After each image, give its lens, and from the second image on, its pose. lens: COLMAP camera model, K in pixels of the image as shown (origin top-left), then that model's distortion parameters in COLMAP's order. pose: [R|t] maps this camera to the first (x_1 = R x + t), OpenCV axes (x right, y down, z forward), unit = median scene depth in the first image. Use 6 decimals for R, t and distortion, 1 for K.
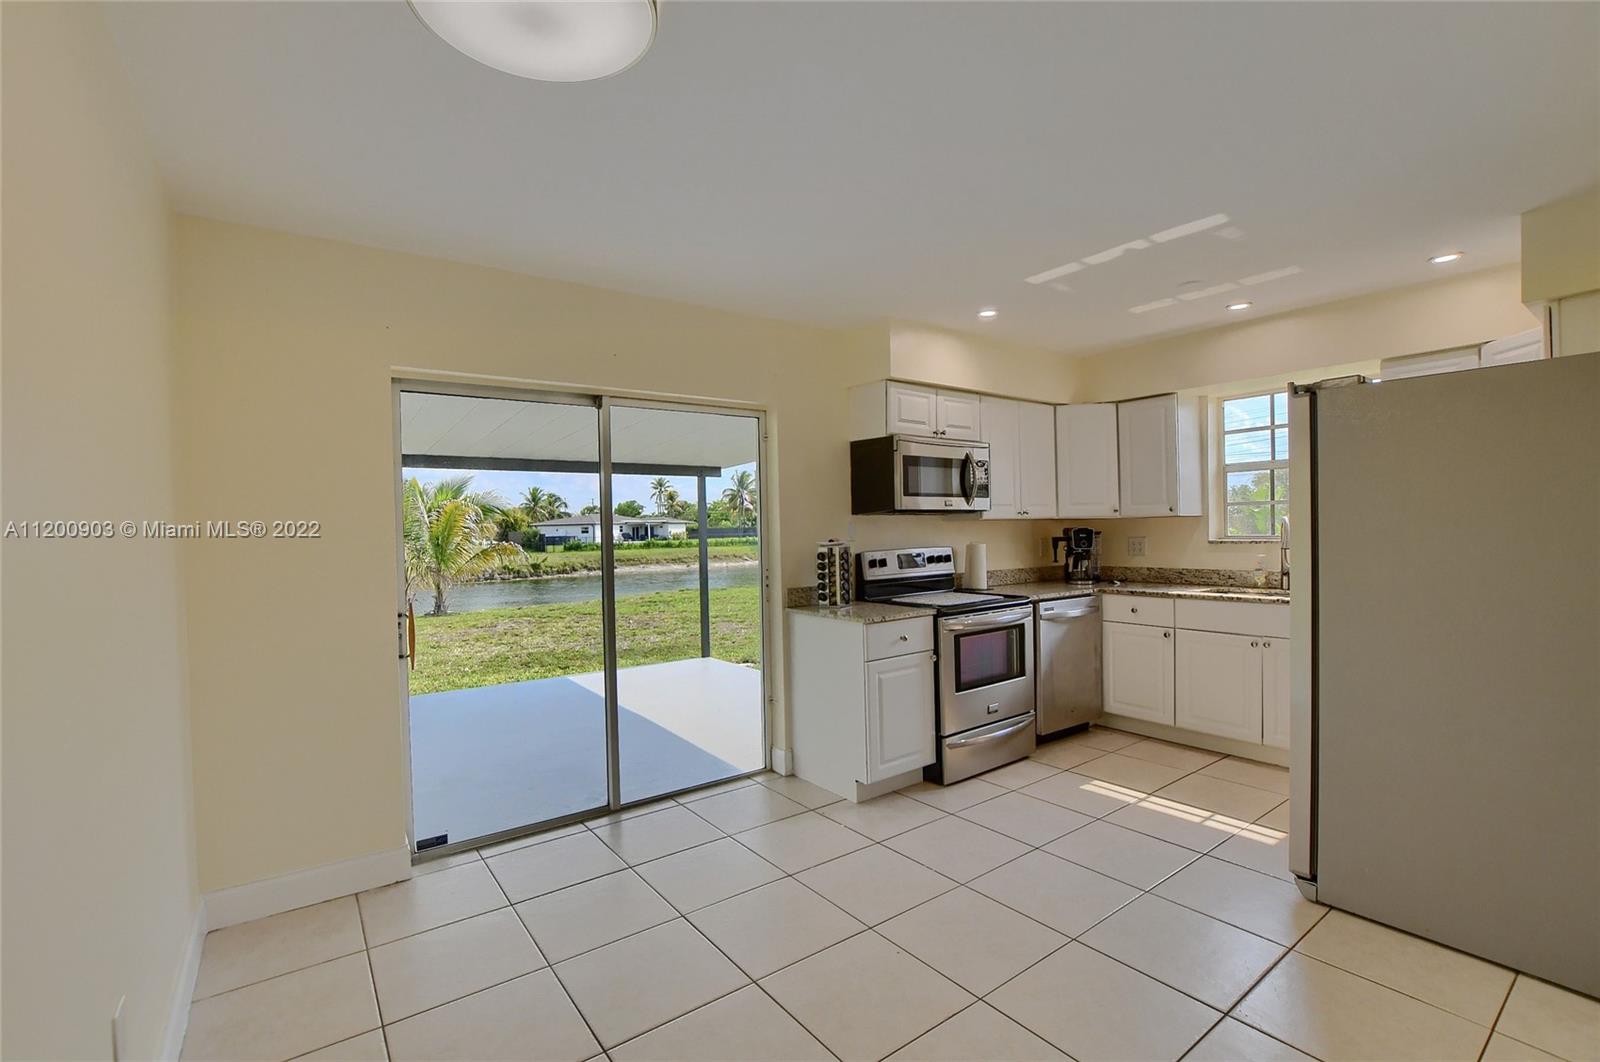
lens RADIAL K [[702.6, 0, 793.5], [0, 702.6, 535.8], [0, 0, 1]] dist [-0.034189, 0.004923]
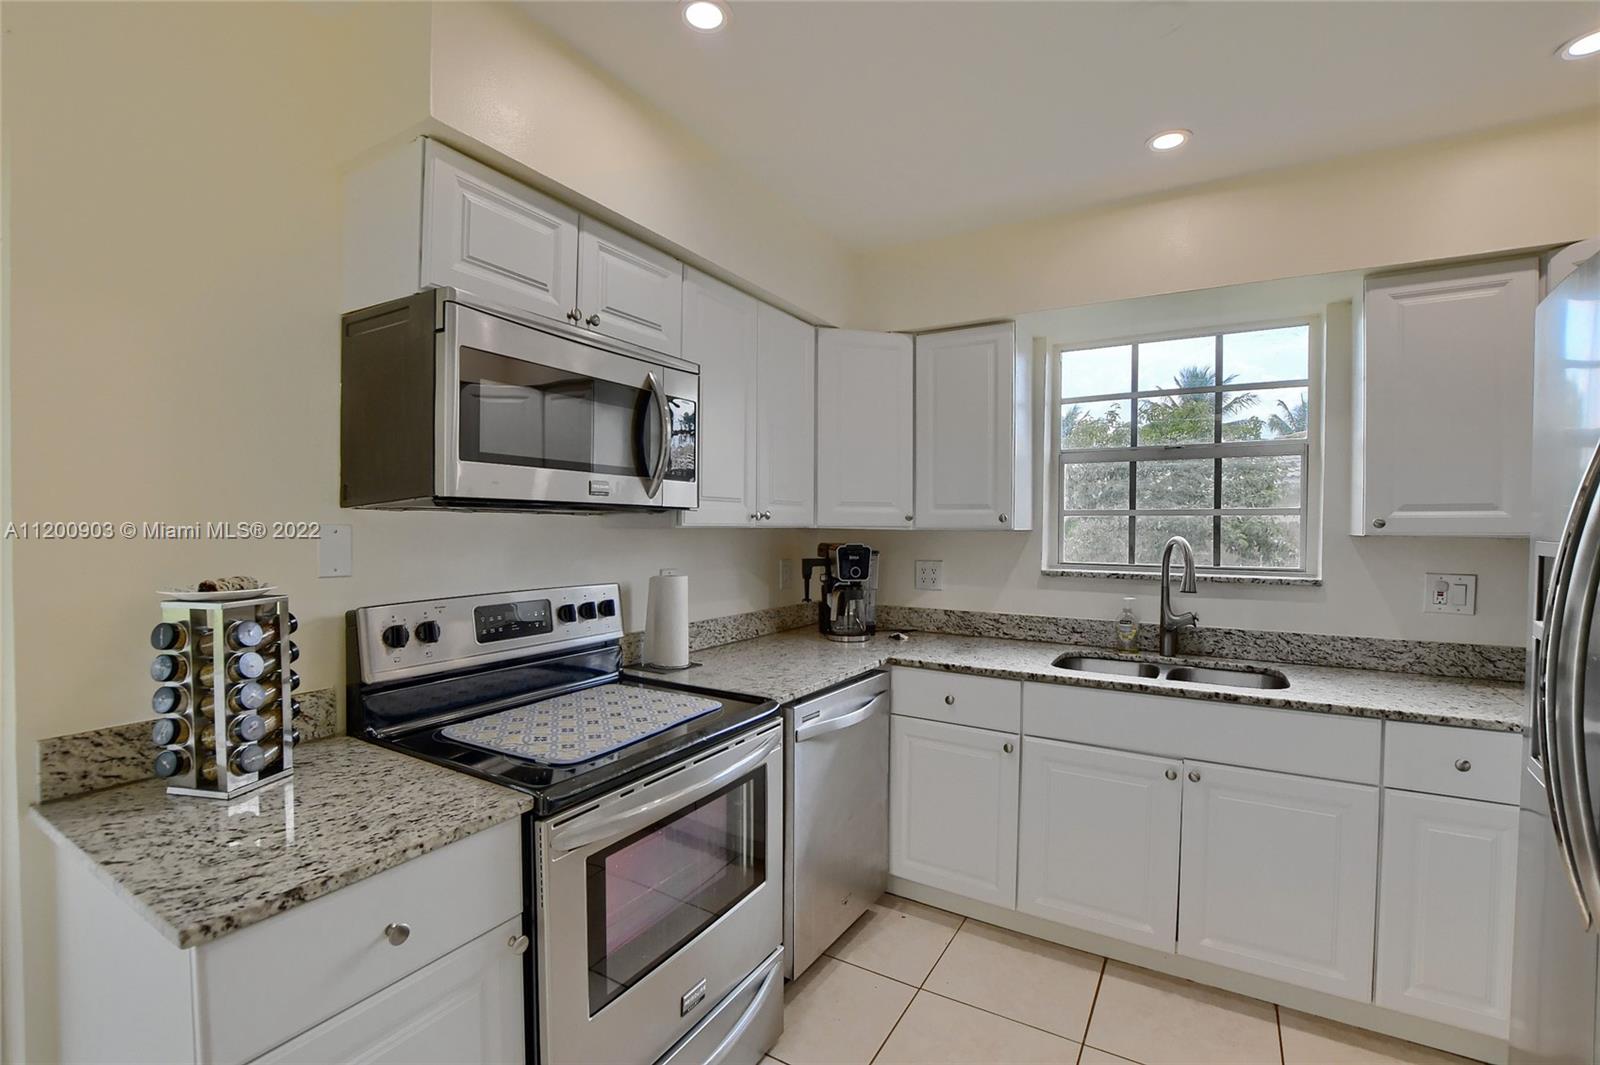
lens RADIAL K [[702.6, 0, 793.5], [0, 702.6, 537.3], [0, 0, 1]] dist [-0.034189, 0.004923]
pose [[0.920472, 0.021061, 0.390241, 0.157611], [-0.022894, 0.999738, 0.000046, -0.018843], [-0.390138, -0.008976, 0.920713, 0.544513]]
